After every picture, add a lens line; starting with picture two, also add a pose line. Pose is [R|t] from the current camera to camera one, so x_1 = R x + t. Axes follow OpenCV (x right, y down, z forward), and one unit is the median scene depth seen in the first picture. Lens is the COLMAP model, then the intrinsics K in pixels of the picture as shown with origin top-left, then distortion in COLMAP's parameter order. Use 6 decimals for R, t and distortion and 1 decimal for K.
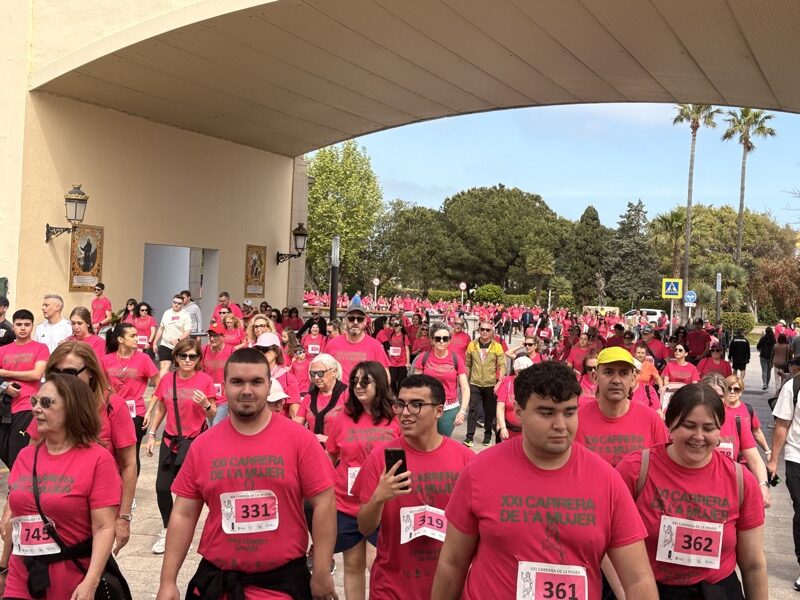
lens RADIAL K [[1095.9, 0, 398.8], [0, 1095.9, 301.7], [0, 0, 1]] dist [0.144822, 0.000000]
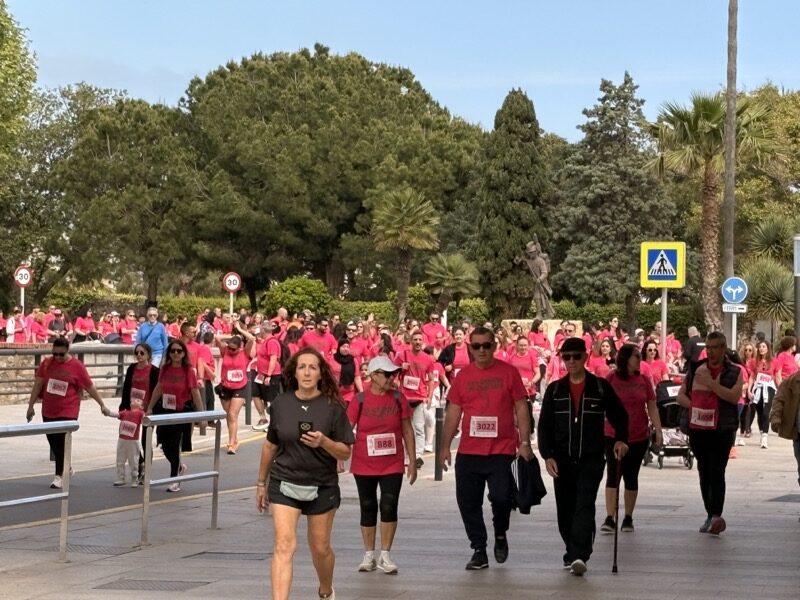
lens RADIAL K [[2461.1, 0, 400.2], [0, 2461.1, 299.6], [0, 0, 1]] dist [0.303313, 0.000000]
pose [[0.994719, -0.025459, 0.099426, 0.026763], [0.026646, 0.999588, -0.010627, 0.004410], [-0.099115, 0.013220, 0.994988, 0.035239]]
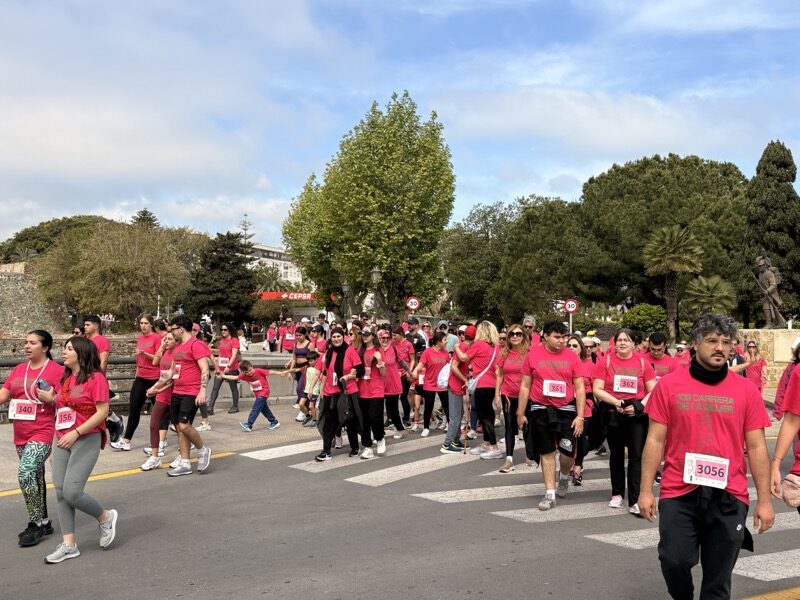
lens RADIAL K [[834.7, 0, 399.7], [0, 834.7, 304.0], [0, 0, 1]] dist [0.011909, 0.000000]
pose [[0.912204, -0.046184, -0.407126, 0.153765], [0.024358, 0.997982, -0.058634, 0.009228], [0.409012, 0.043569, 0.911488, 0.510977]]
